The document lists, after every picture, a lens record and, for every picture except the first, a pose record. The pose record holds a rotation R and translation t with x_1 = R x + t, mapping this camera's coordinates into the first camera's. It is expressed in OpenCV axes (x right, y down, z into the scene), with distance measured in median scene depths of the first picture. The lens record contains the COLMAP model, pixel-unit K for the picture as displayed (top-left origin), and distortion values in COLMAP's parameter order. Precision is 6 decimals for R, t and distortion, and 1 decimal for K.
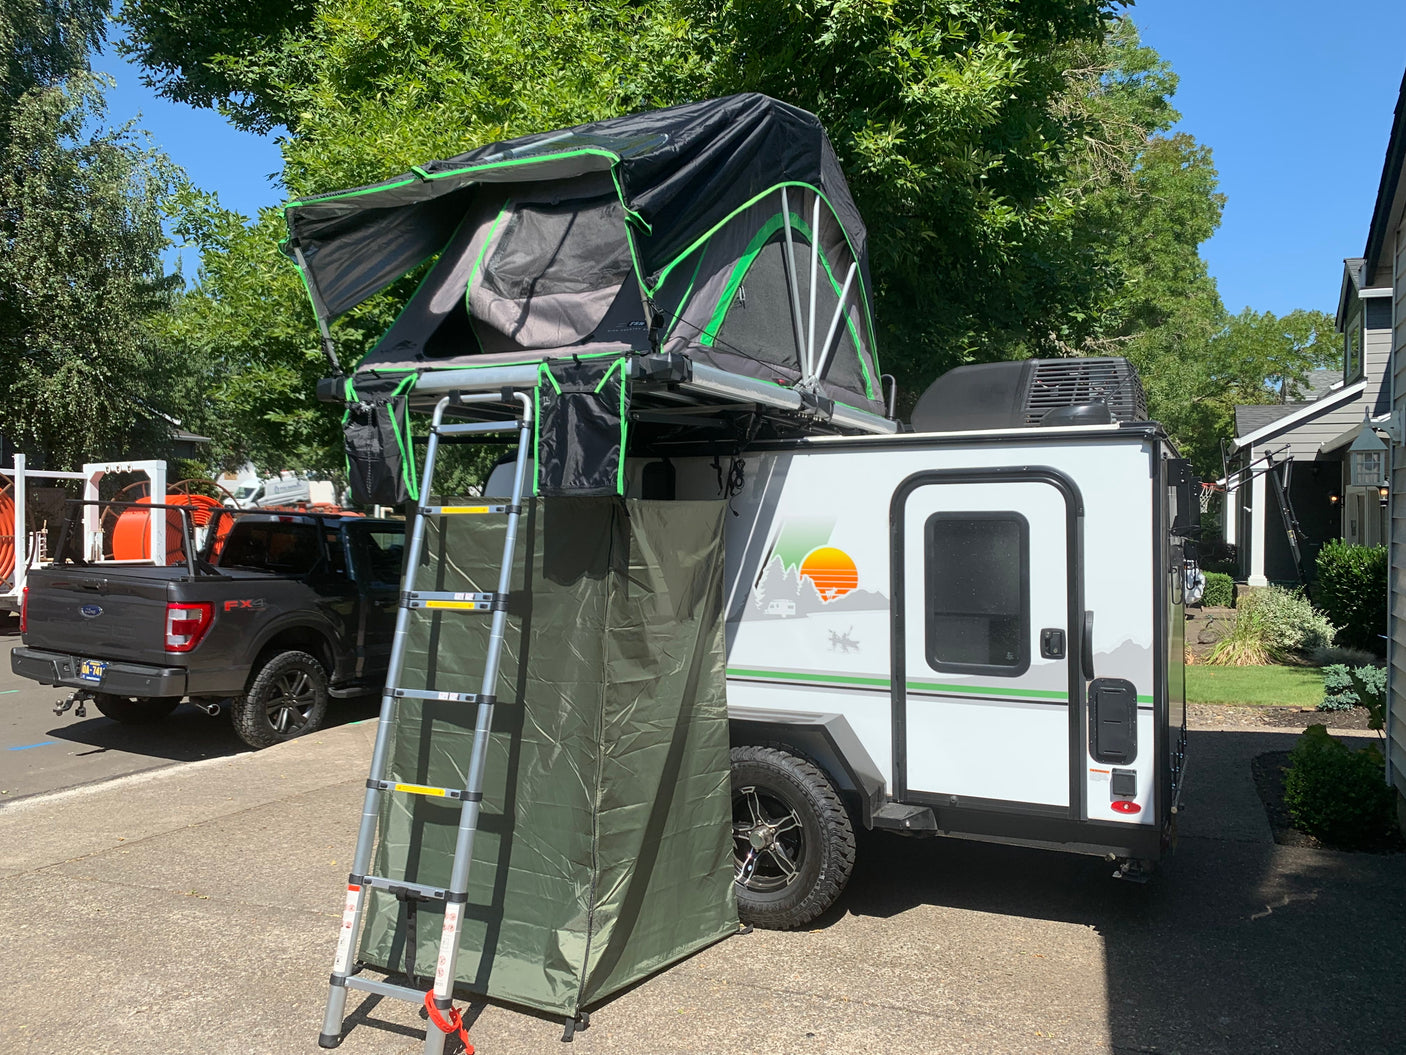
lens RADIAL K [[1117.5, 0, 698.8], [0, 1117.5, 506.8], [0, 0, 1]] dist [0.029457, -0.002577]
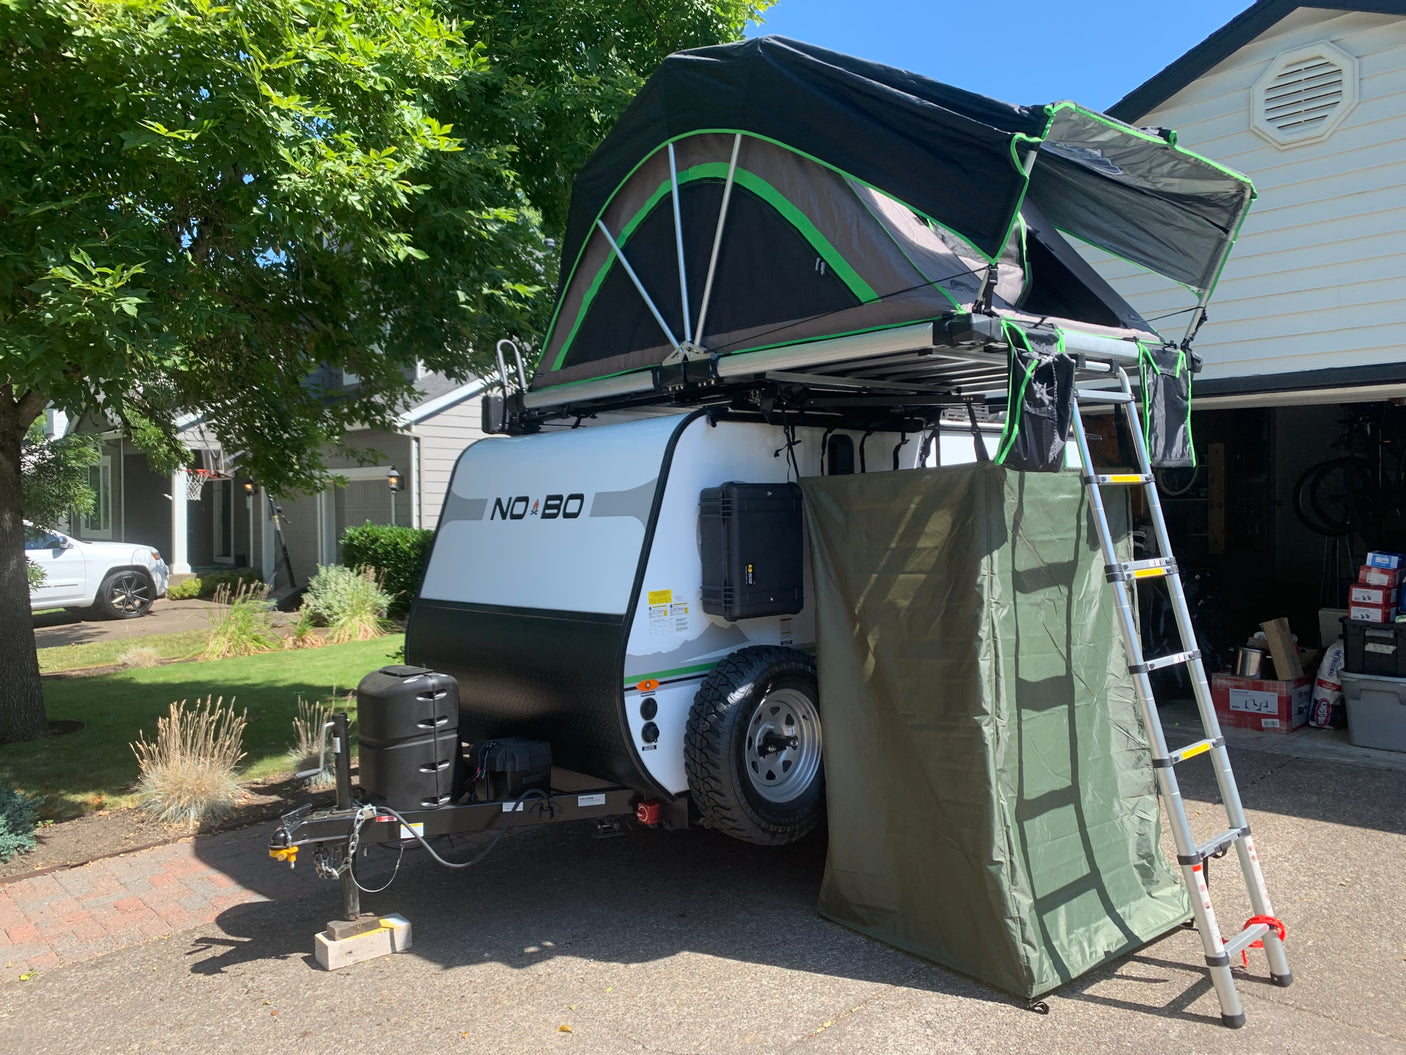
lens RADIAL K [[1117.5, 0, 698.8], [0, 1117.5, 506.8], [0, 0, 1]] dist [0.029457, -0.002577]
pose [[0.331663, -0.010171, 0.943343, -0.833581], [0.004806, 0.999947, 0.009092, 0.010887], [-0.943386, 0.001518, 0.331695, 0.662687]]
